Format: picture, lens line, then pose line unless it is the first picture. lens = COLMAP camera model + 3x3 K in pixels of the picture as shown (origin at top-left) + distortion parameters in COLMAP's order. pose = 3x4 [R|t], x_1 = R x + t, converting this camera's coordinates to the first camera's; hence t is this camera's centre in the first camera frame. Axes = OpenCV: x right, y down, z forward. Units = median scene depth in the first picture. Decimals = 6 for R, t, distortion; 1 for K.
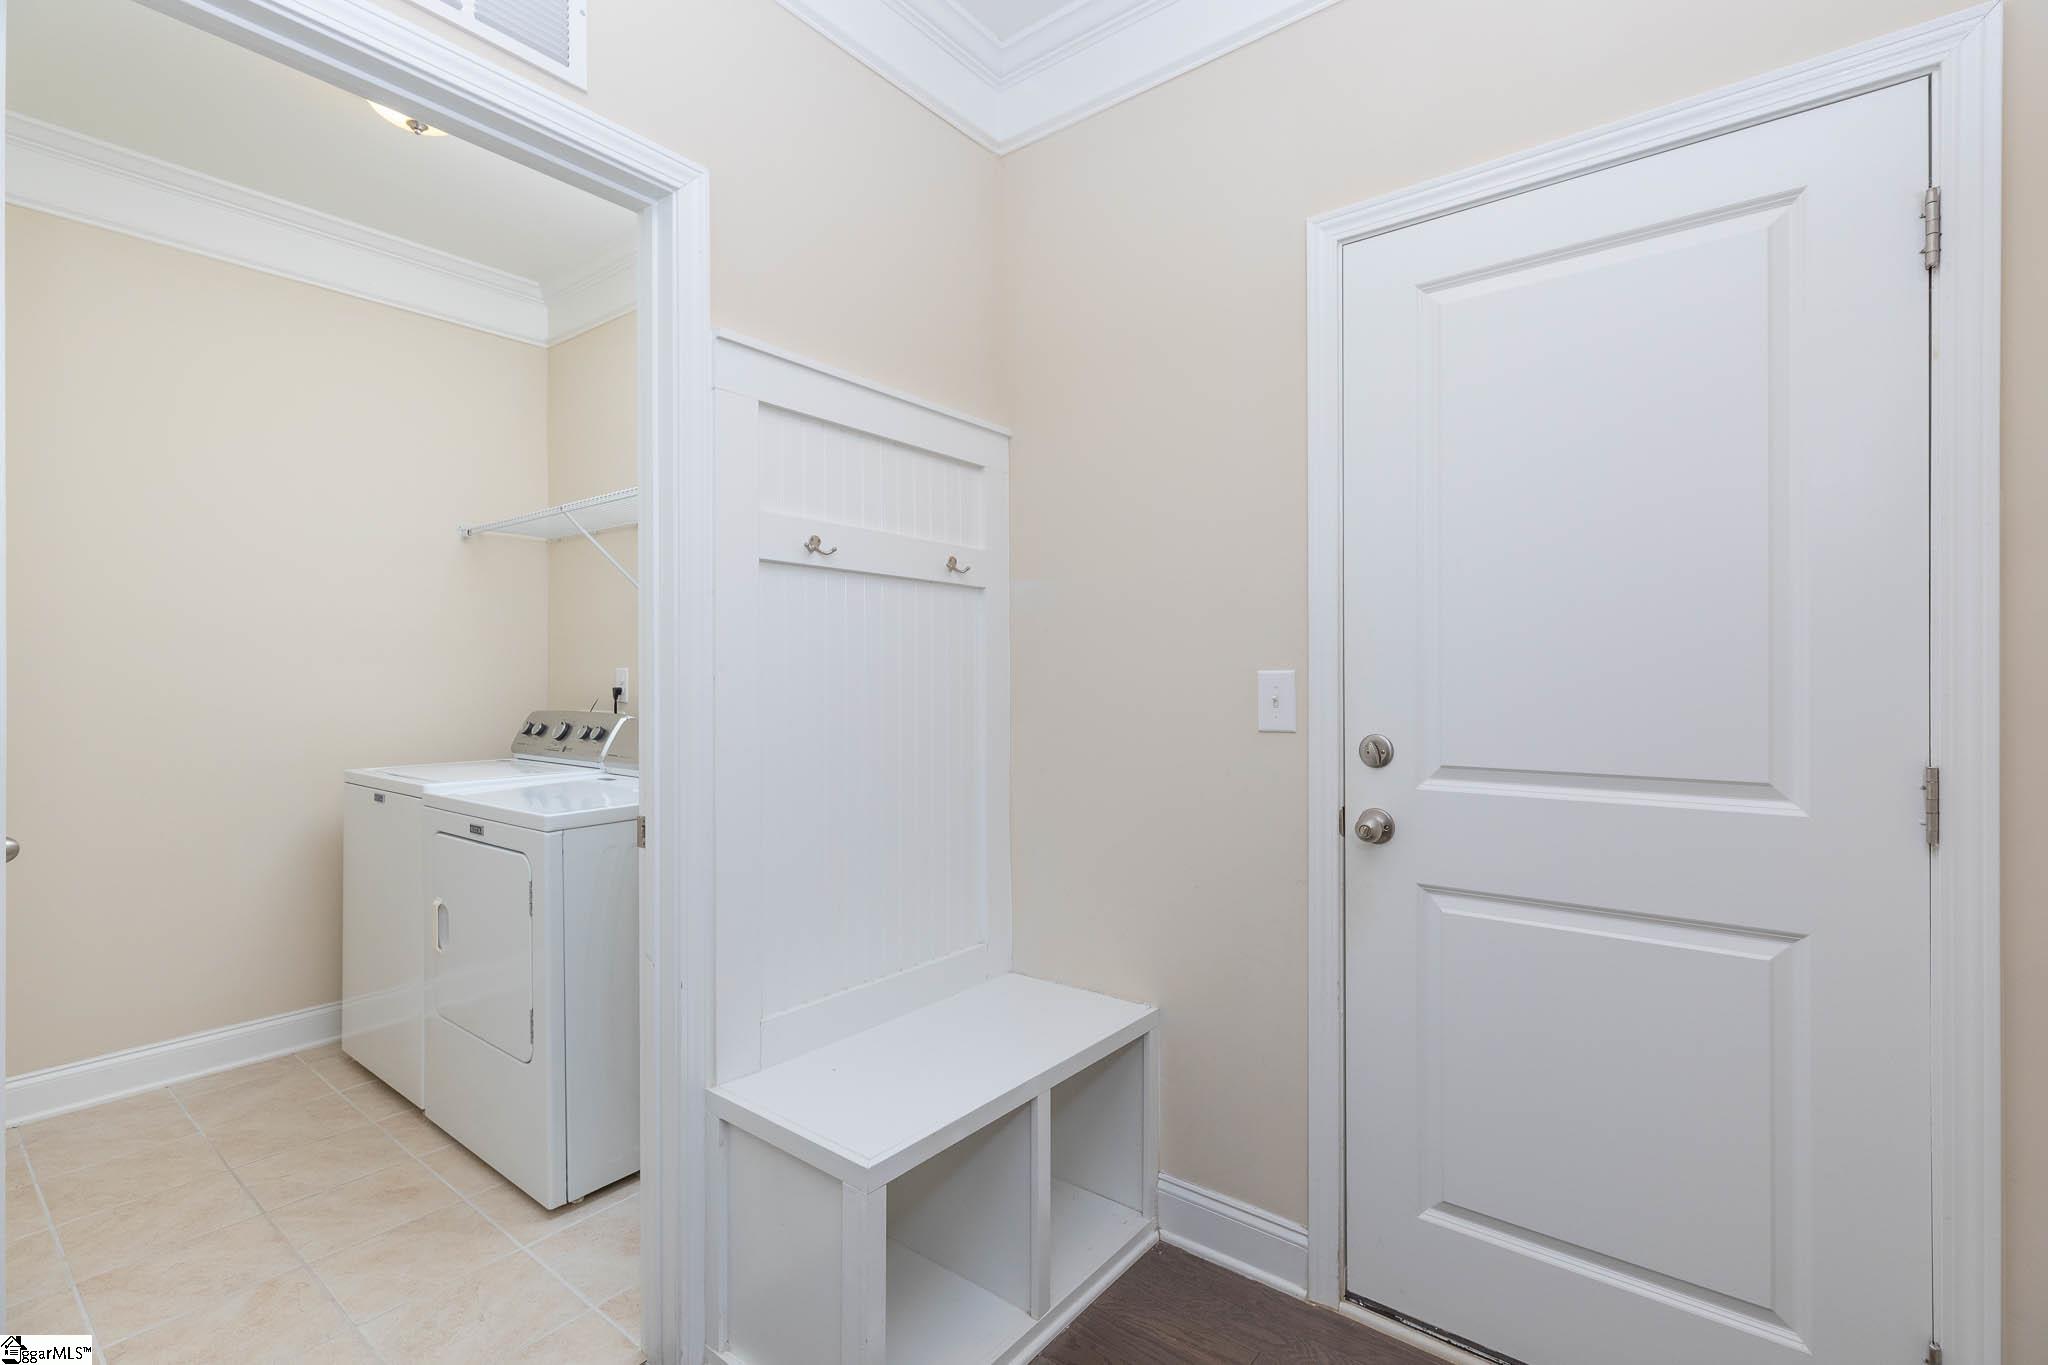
lens RADIAL K [[932.5, 0, 1027.8], [0, 932.5, 667.3], [0, 0, 1]] dist [0.007750, 0.001469]
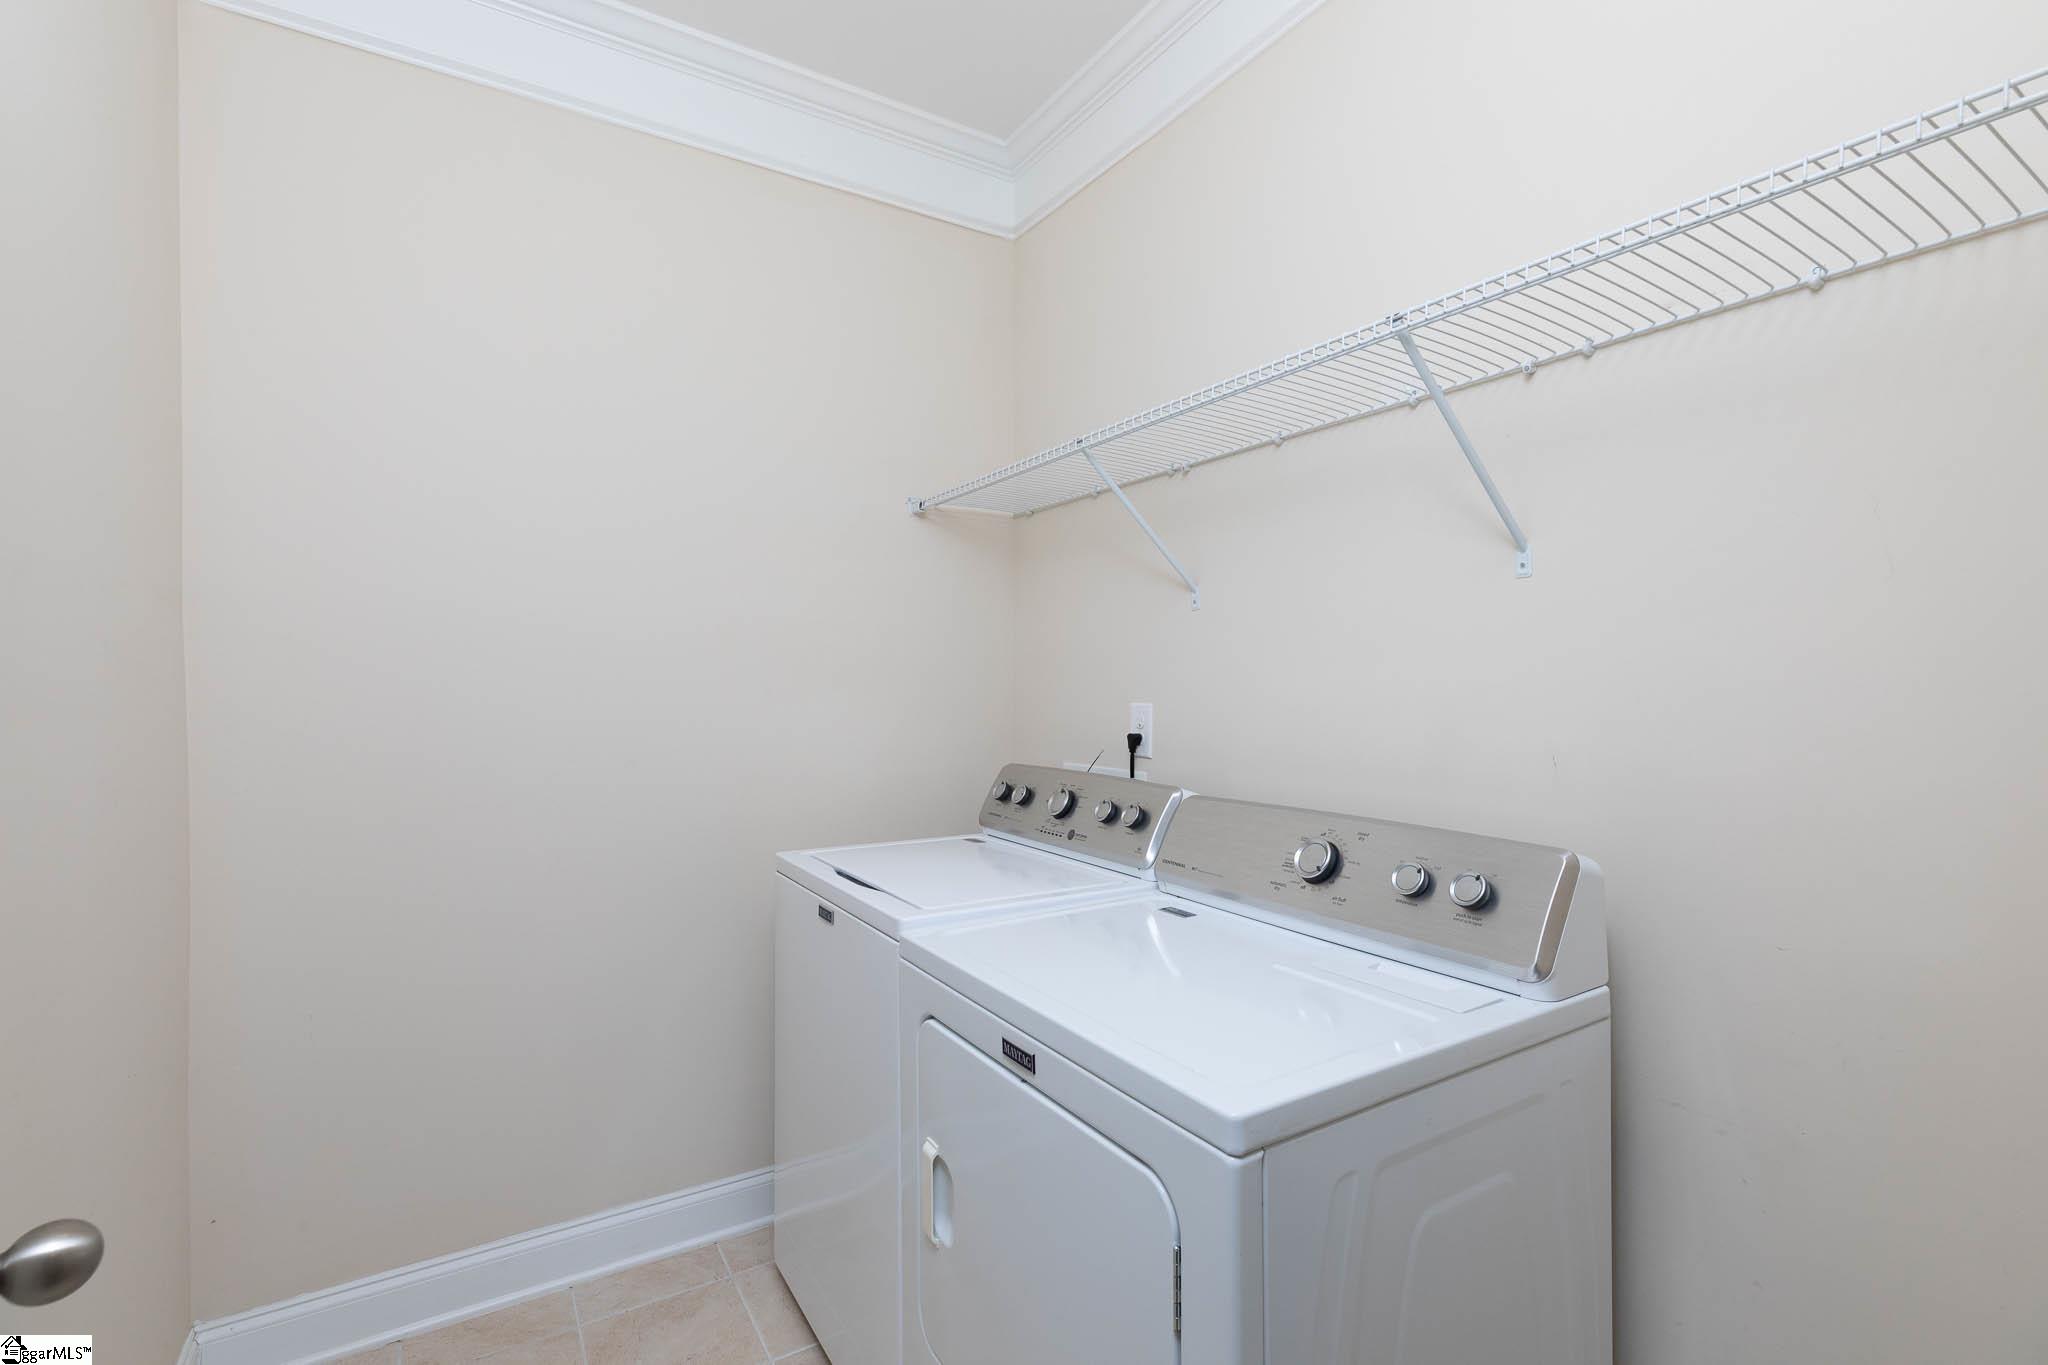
lens RADIAL K [[932.5, 0, 1019.8], [0, 932.5, 684.1], [0, 0, 1]] dist [0.007750, 0.001469]
pose [[0.937327, 0.002944, -0.348437, -0.307127], [0.000586, 0.999950, 0.010023, -0.019355], [0.348449, -0.009599, 0.937278, 0.399000]]
